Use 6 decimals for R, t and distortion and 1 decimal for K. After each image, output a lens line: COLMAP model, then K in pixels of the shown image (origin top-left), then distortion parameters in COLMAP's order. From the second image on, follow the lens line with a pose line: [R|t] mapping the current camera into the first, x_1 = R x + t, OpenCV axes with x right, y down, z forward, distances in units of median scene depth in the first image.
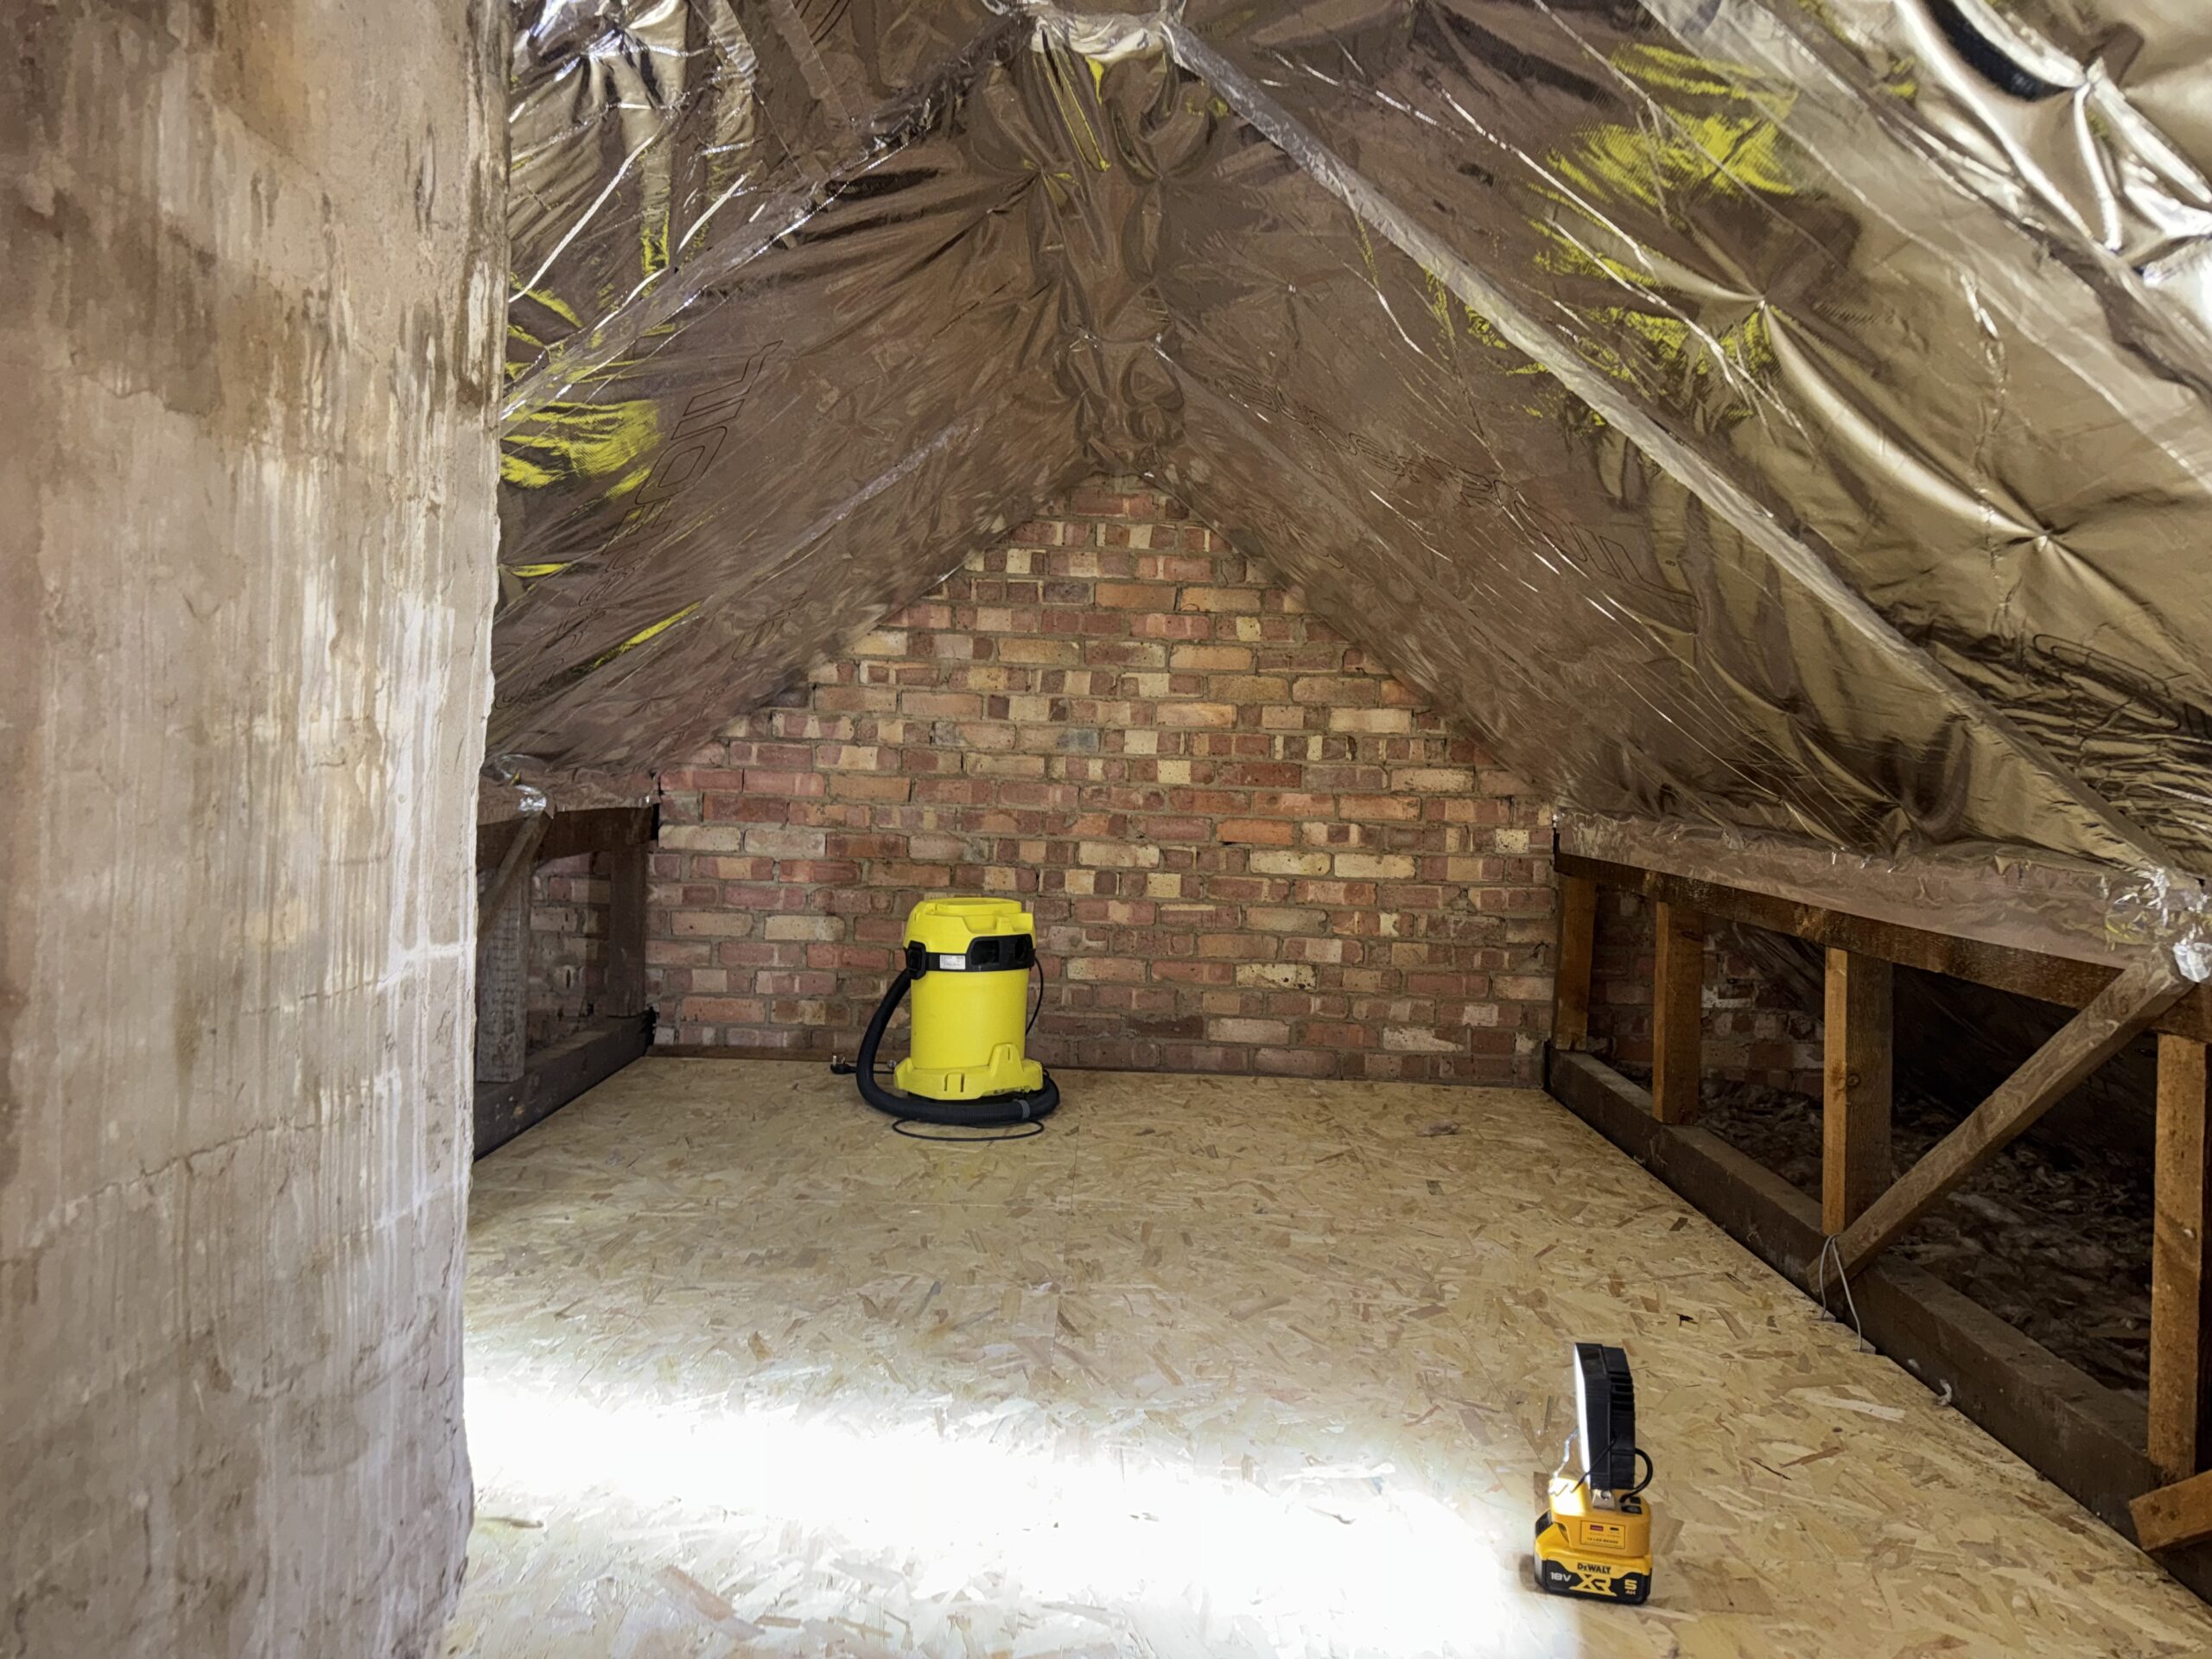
lens RADIAL K [[1551.8, 0, 1118.2], [0, 1551.8, 834.0], [0, 0, 1]] dist [0.120959, -0.200532]
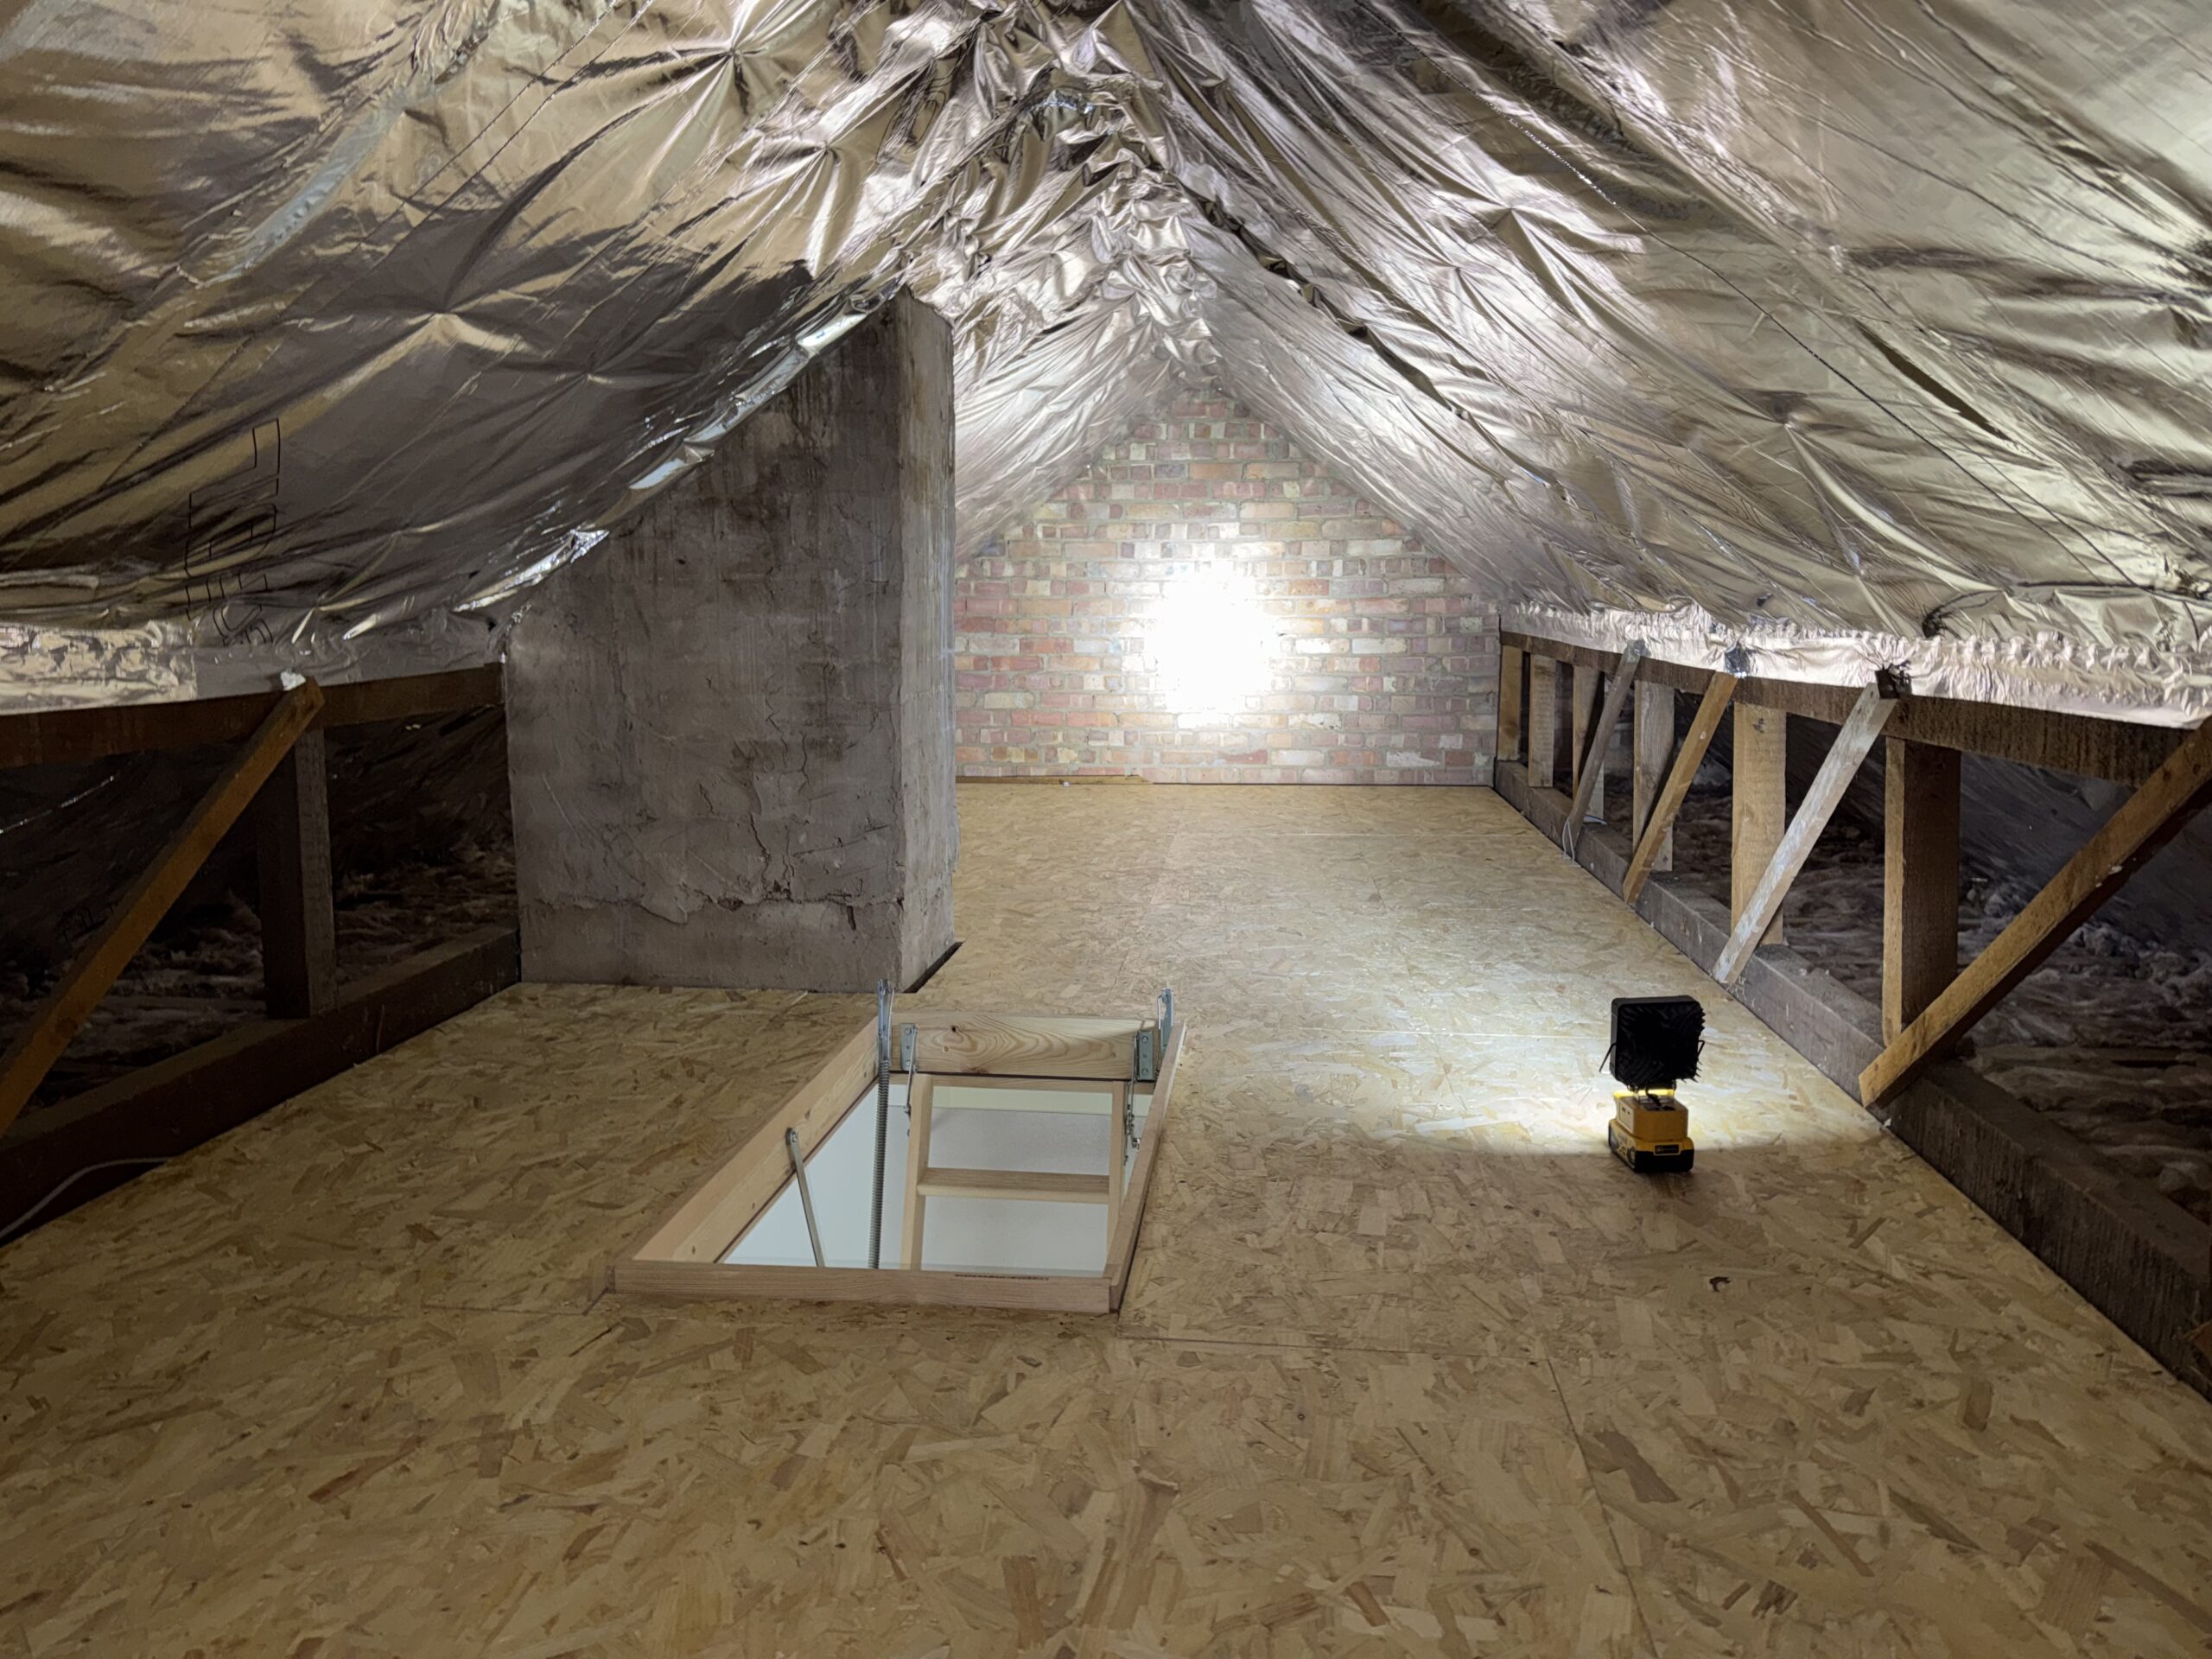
lens RADIAL K [[1555.9, 0, 1106.0], [0, 1555.9, 829.5], [0, 0, 1]] dist [0.098392, -0.135695]
pose [[0.994528, -0.026098, -0.101158, 0.049845], [0.036603, 0.993964, 0.103422, 0.031495], [0.097848, -0.106559, 0.989480, -0.546953]]
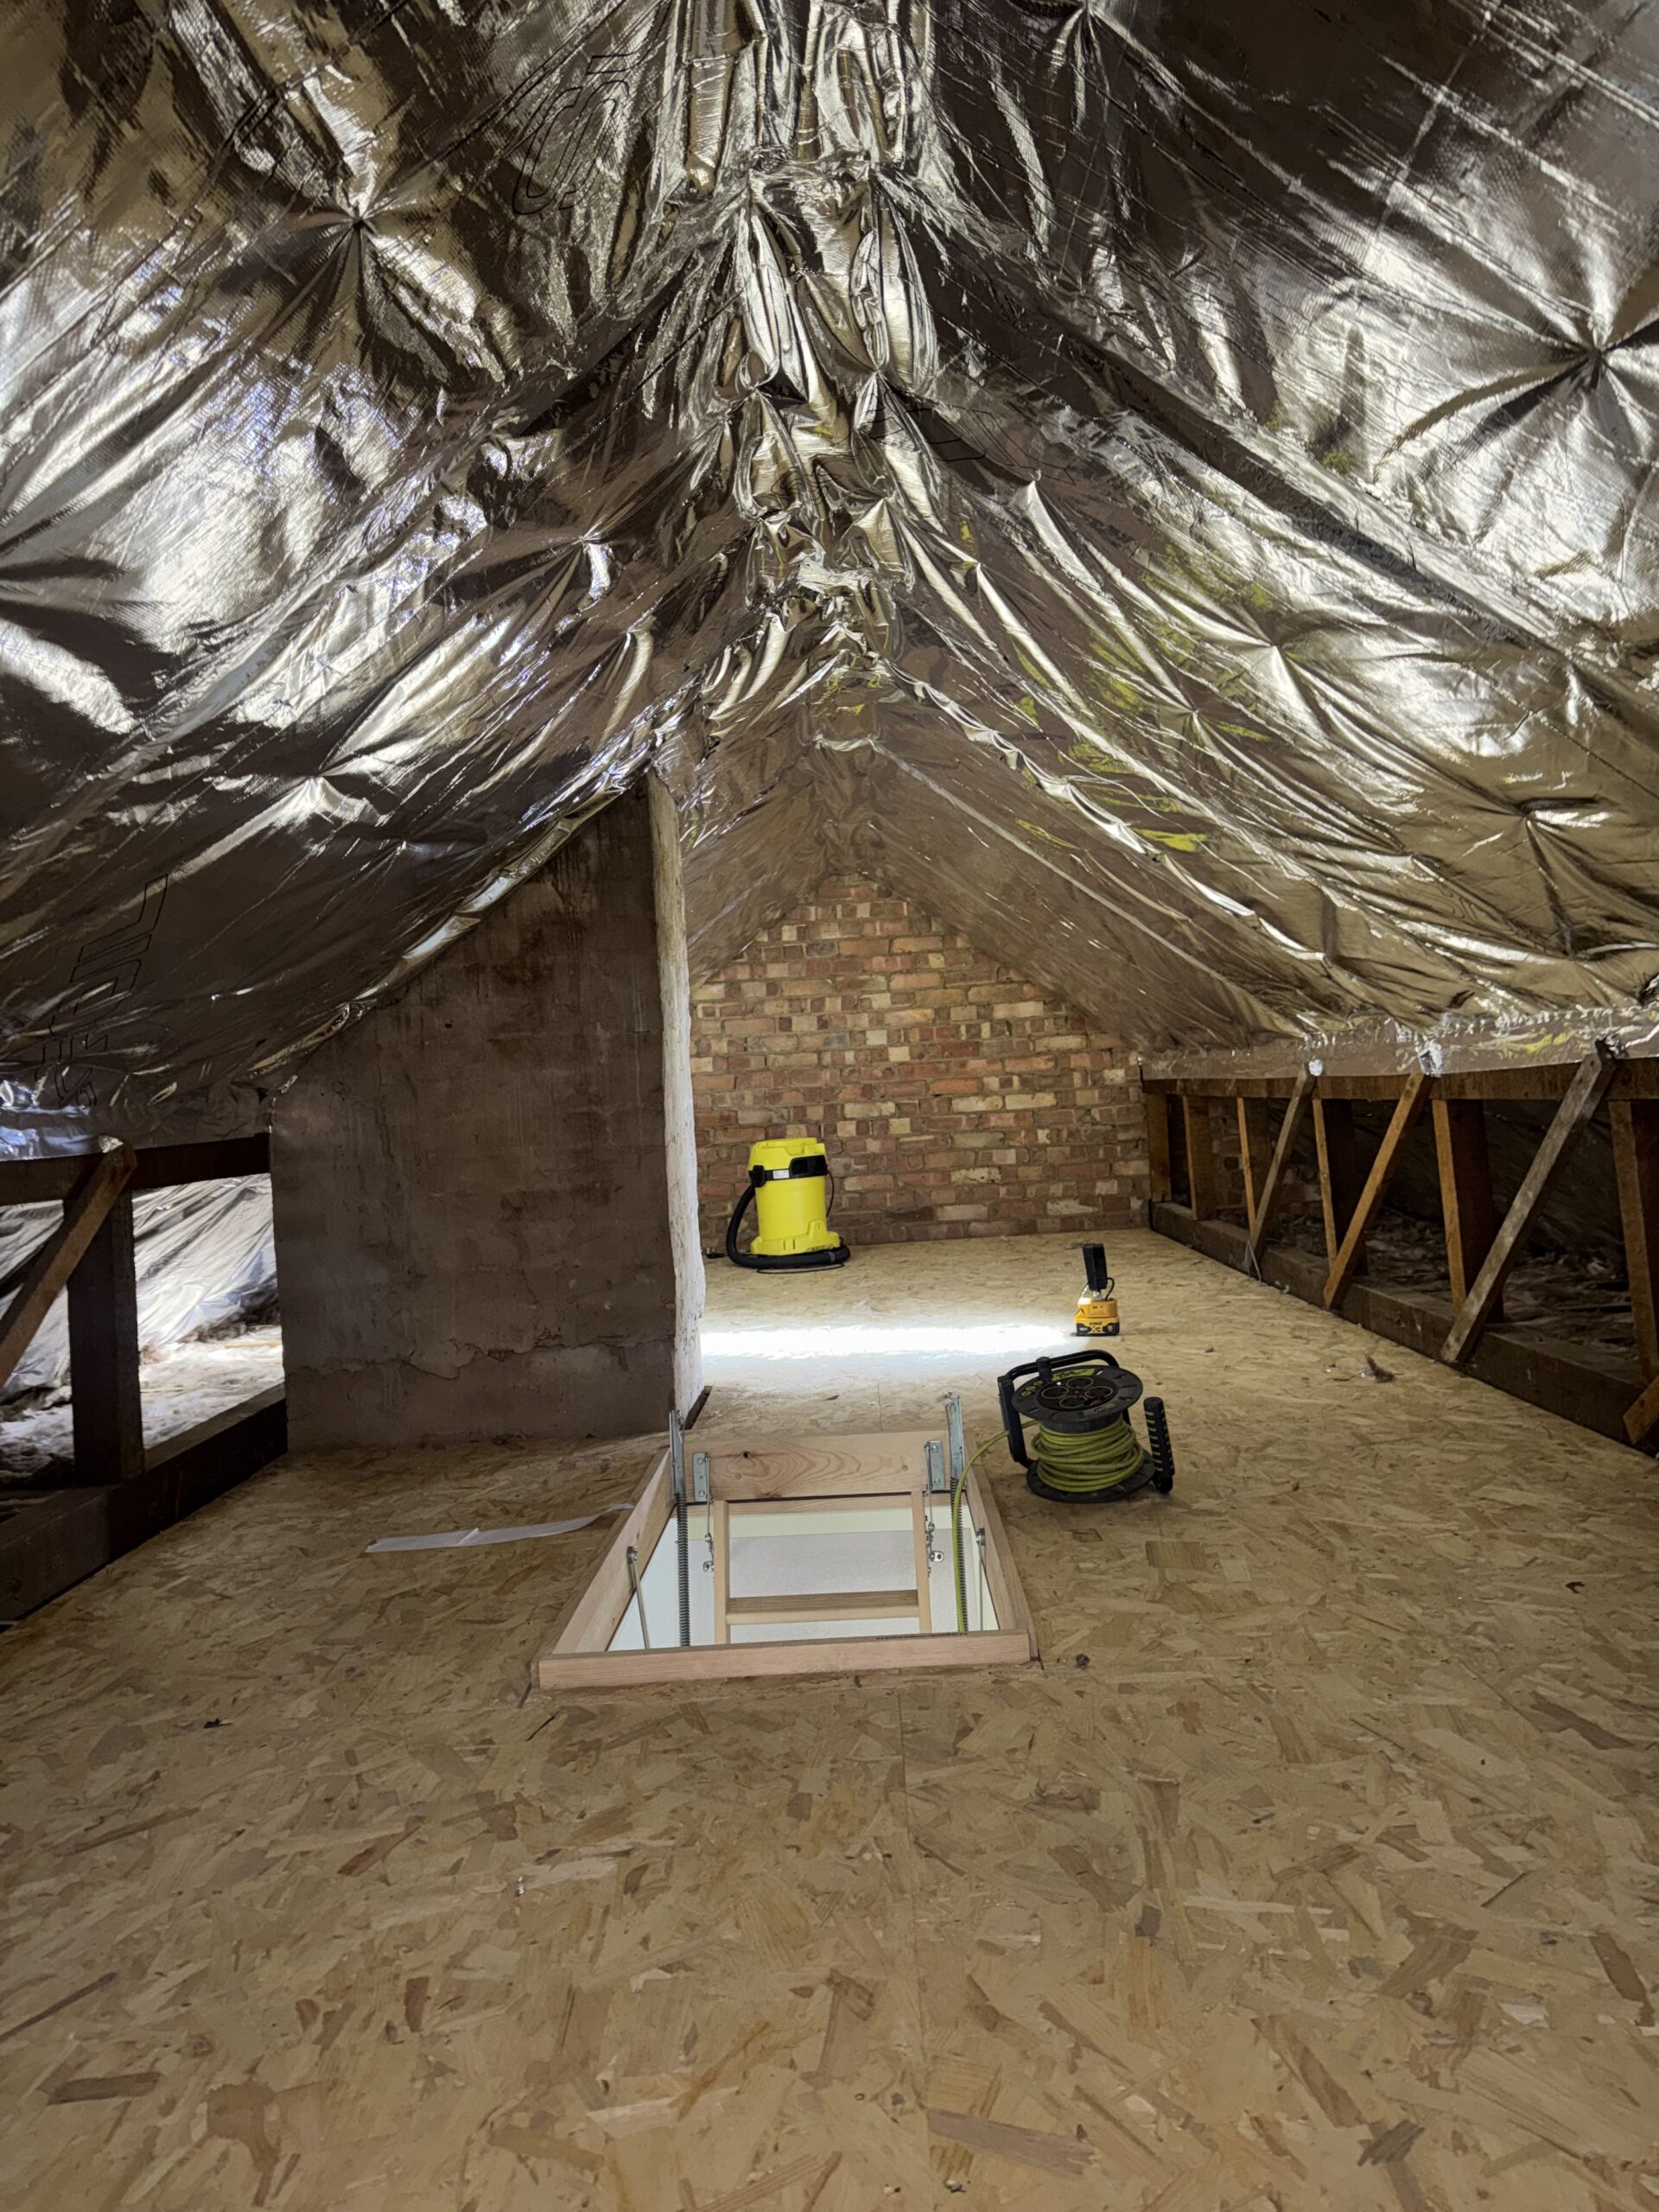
lens RADIAL K [[1551.8, 0, 830.0], [0, 1551.8, 1083.7], [0, 0, 1]] dist [0.120959, -0.200532]
pose [[0.995178, -0.097890, -0.006155, -0.027681], [0.097502, 0.994149, -0.046482, 0.057296], [0.010670, 0.045658, 0.998900, -0.587688]]
